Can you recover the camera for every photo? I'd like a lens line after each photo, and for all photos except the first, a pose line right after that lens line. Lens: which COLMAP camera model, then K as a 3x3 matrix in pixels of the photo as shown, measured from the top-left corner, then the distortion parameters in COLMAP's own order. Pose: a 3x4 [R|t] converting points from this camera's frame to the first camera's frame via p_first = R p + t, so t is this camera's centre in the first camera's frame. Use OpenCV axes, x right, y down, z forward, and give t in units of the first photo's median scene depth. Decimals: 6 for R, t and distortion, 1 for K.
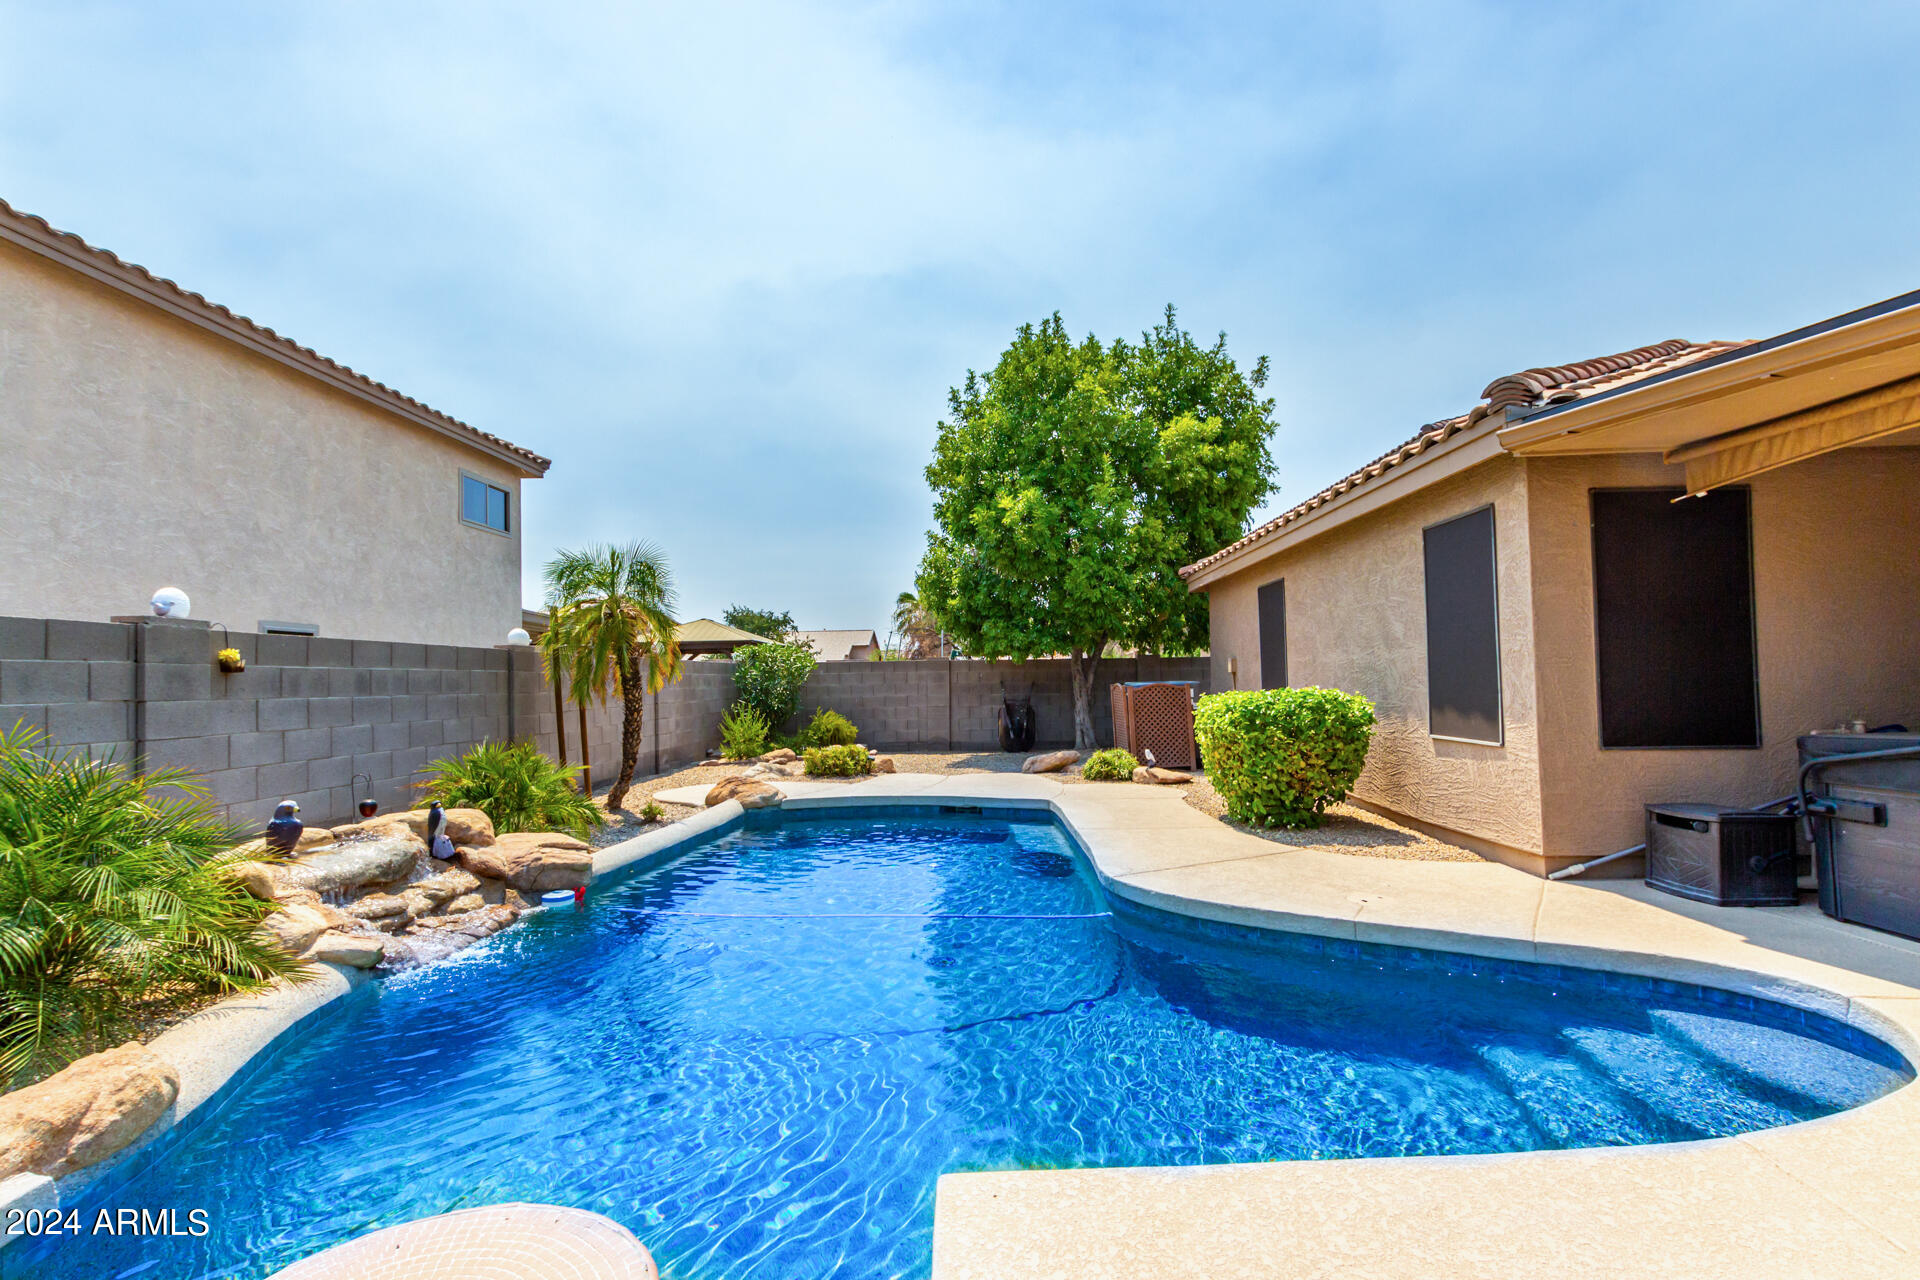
lens RADIAL K [[879.8, 0, 961.9], [0, 879.8, 650.3], [0, 0, 1]] dist [0.005911, -0.000323]
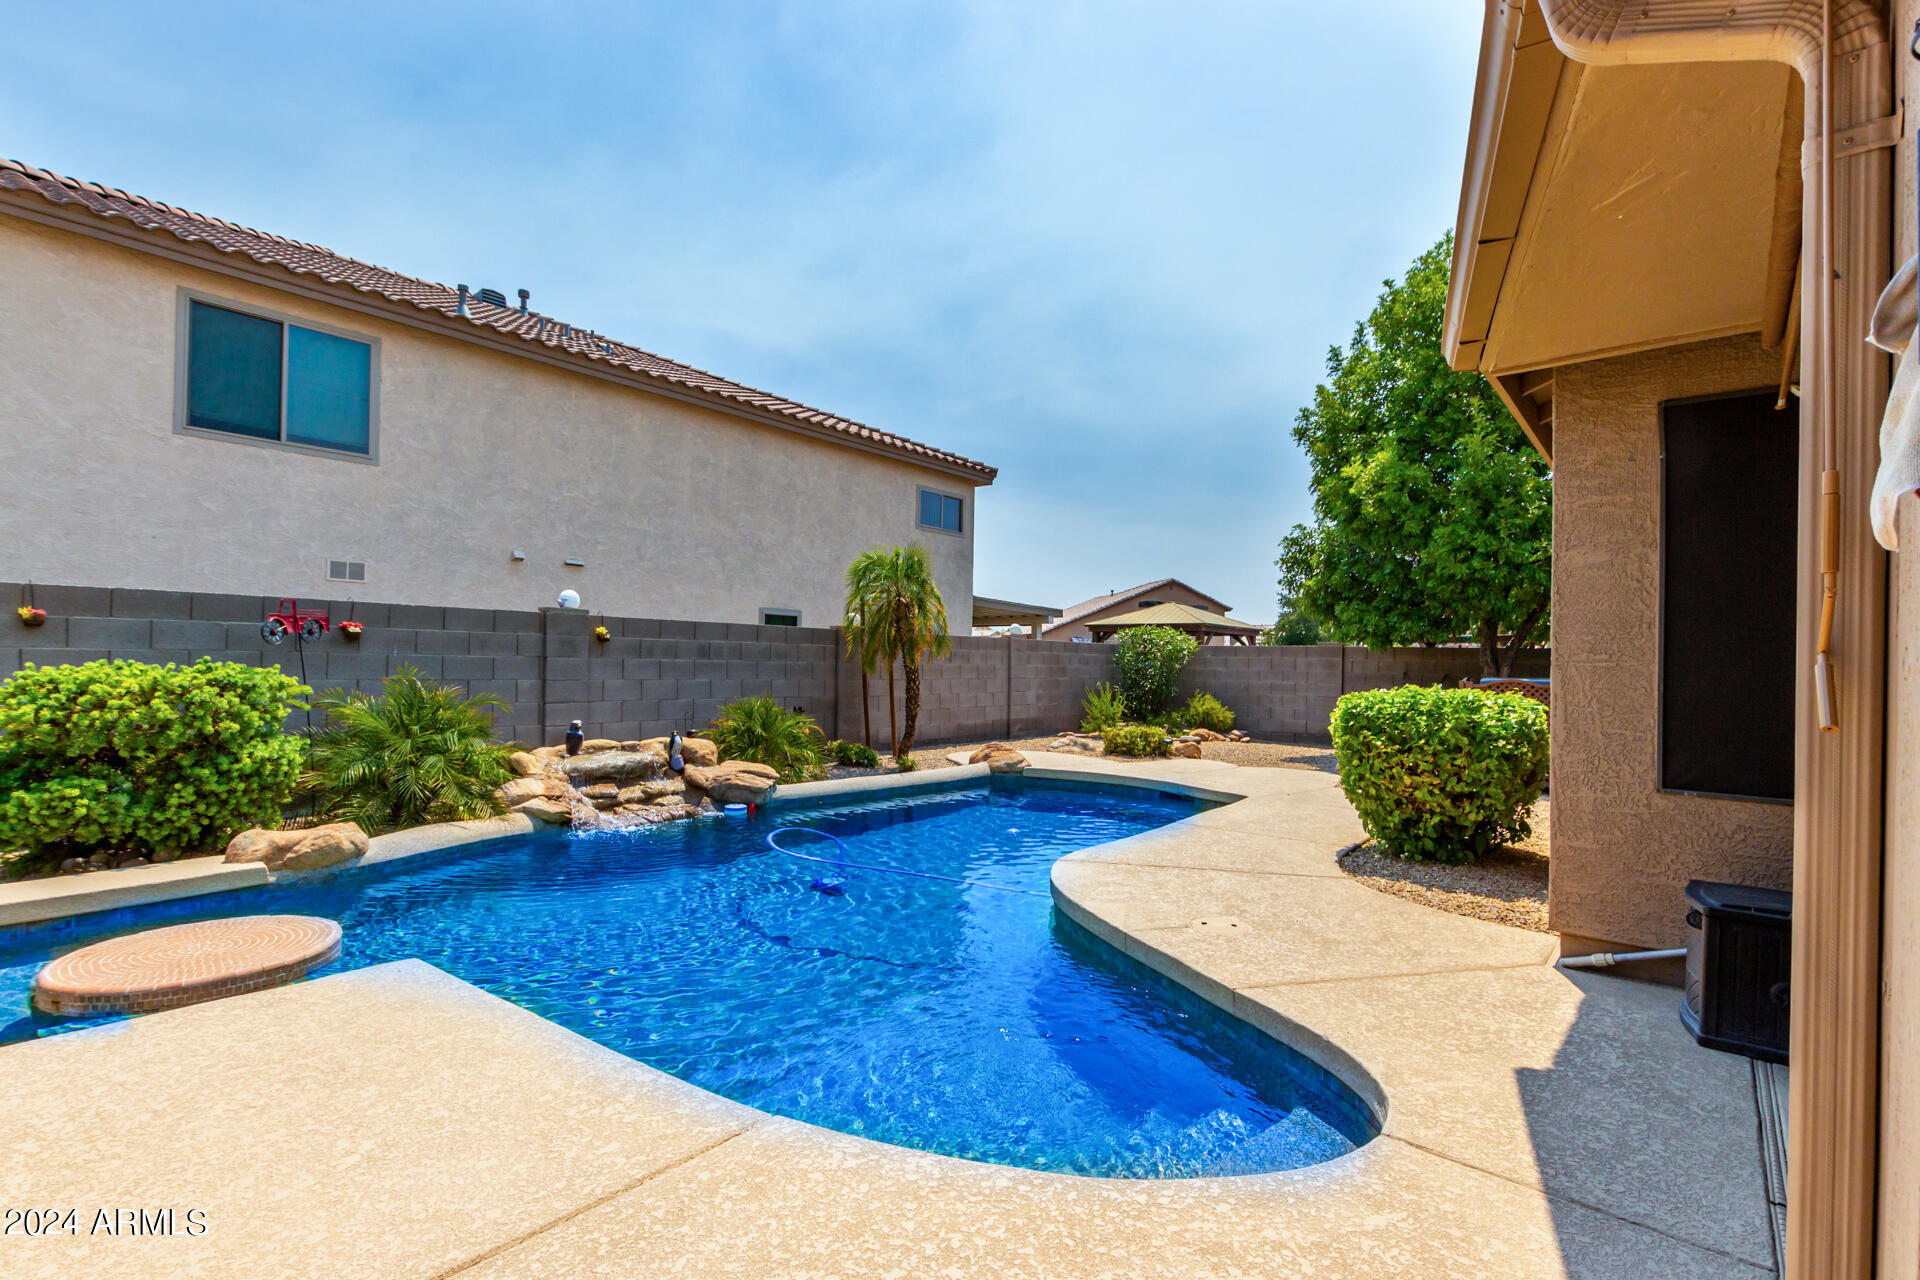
lens RADIAL K [[878.3, 0, 960.0], [0, 878.3, 640.0], [0, 0, 1]] dist [0.017726, 0.000221]
pose [[0.789885, 0.017637, -0.613002, 0.436237], [-0.012263, 0.999841, 0.012964, -0.004218], [0.613133, -0.002723, 0.789975, 0.081884]]
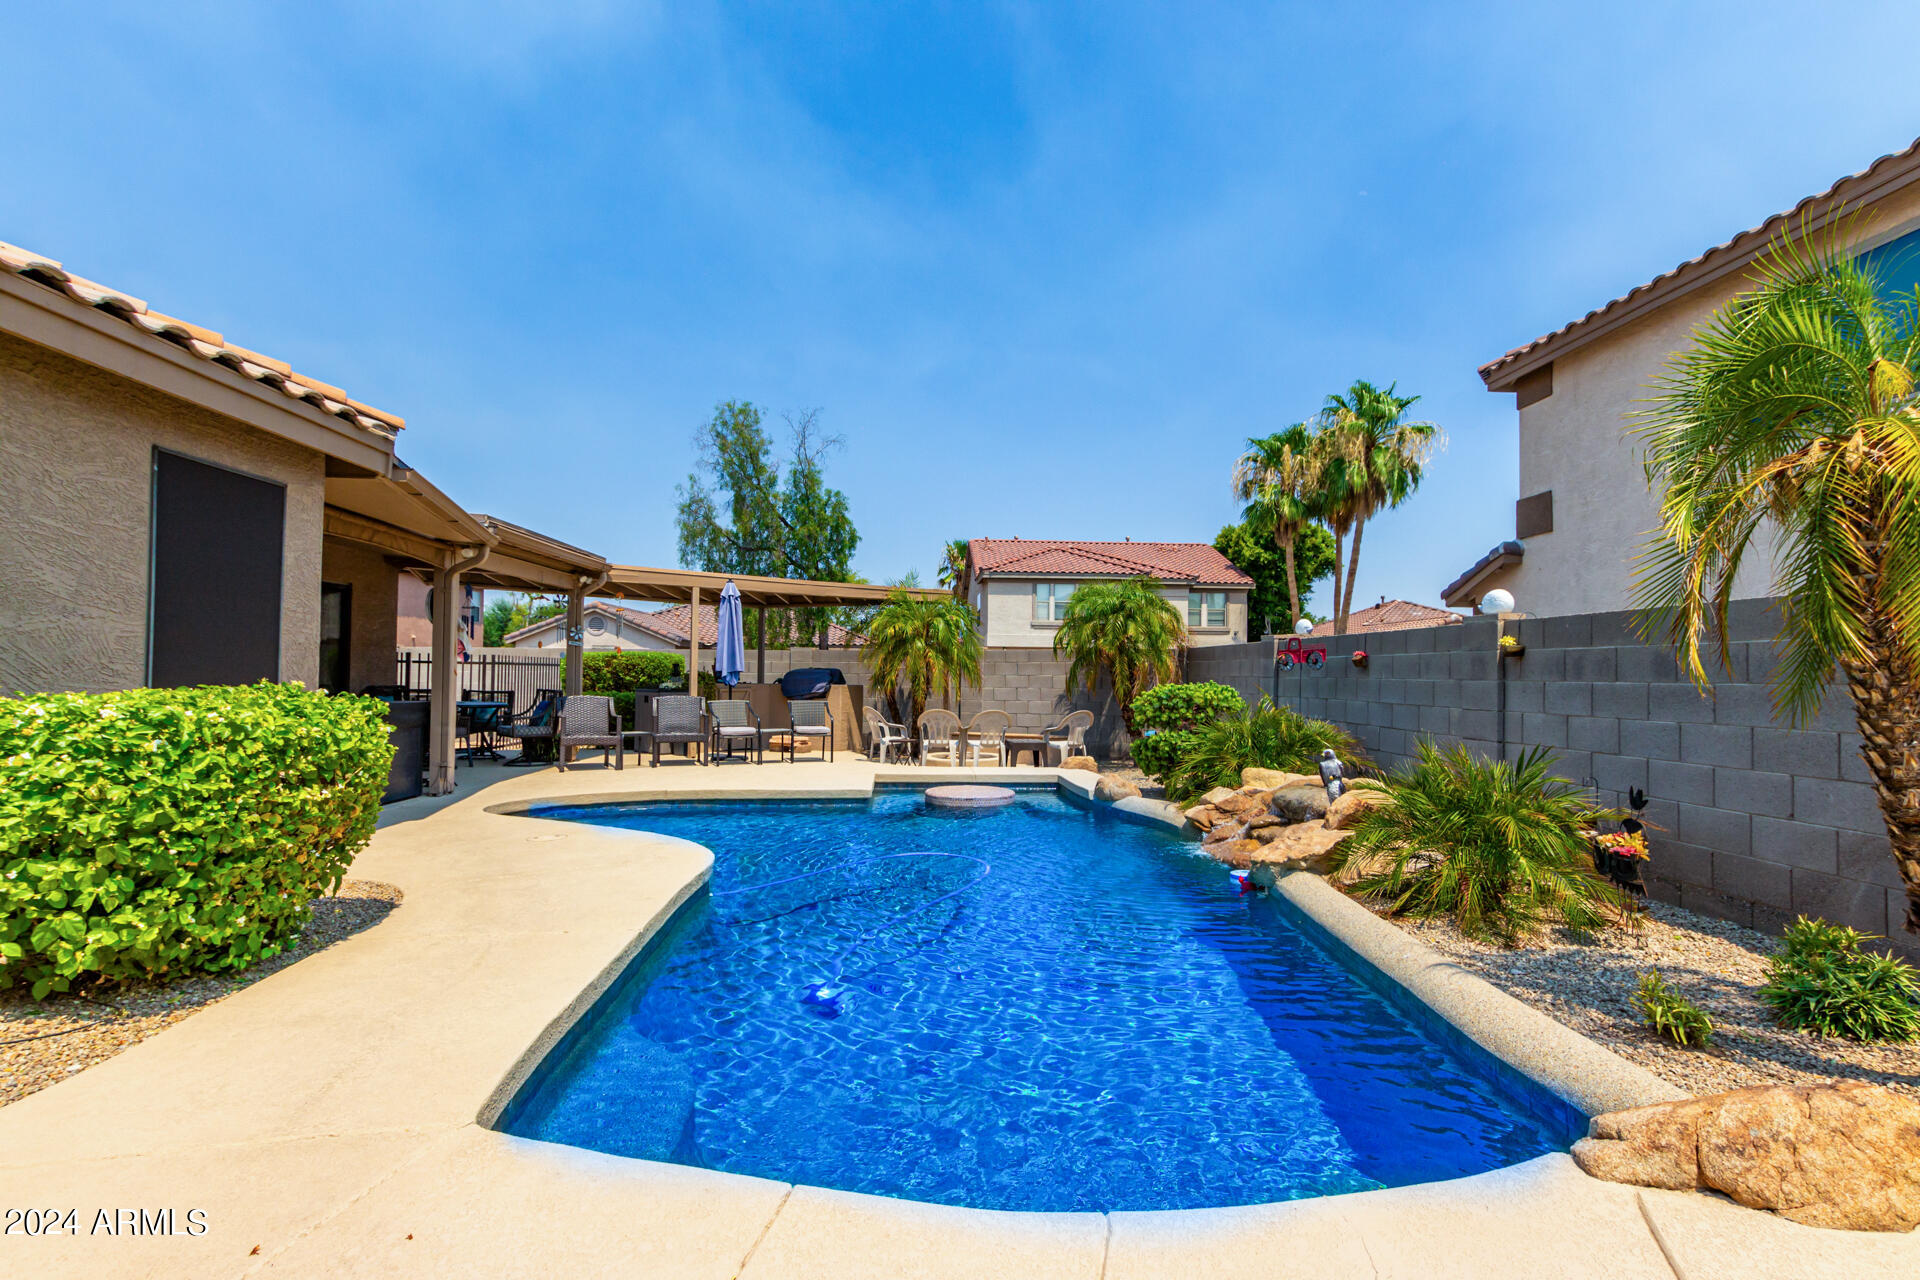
lens RADIAL K [[884.9, 0, 962.3], [0, 884.9, 652.5], [0, 0, 1]] dist [0.004065, 0.000023]
pose [[-0.995335, 0.004222, -0.096384, -0.016683], [0.009902, 0.998237, -0.058528, 0.050783], [0.095967, -0.059210, -0.993622, 1.319313]]
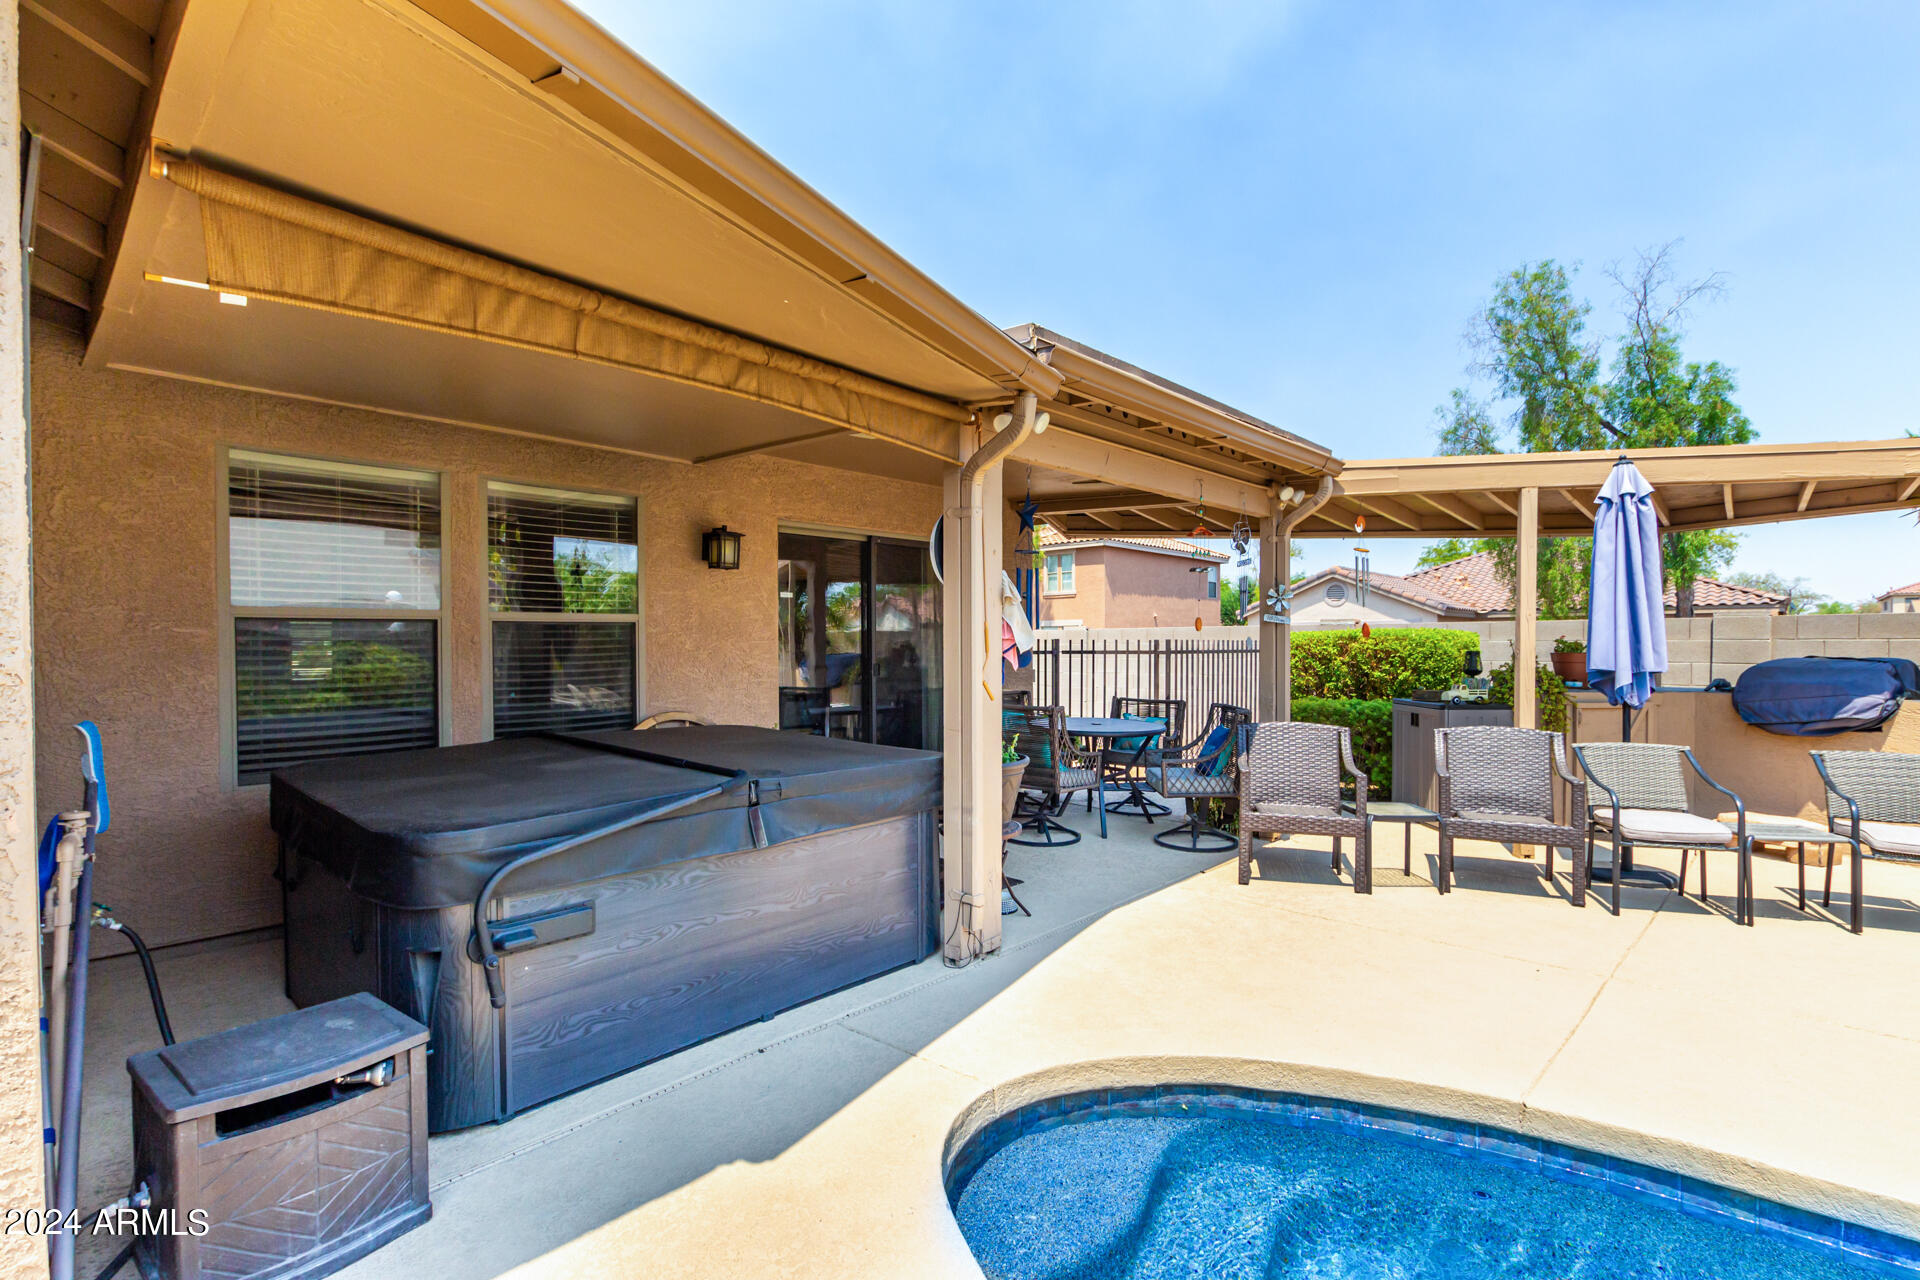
lens RADIAL K [[864.5, 0, 946.4], [0, 864.5, 658.1], [0, 0, 1]] dist [0.001346, -0.008636]
pose [[-0.749230, 0.008423, 0.662257, 0.178580], [-0.007238, 0.999755, -0.020904, -0.000636], [-0.662271, -0.020455, -0.748985, 0.615463]]
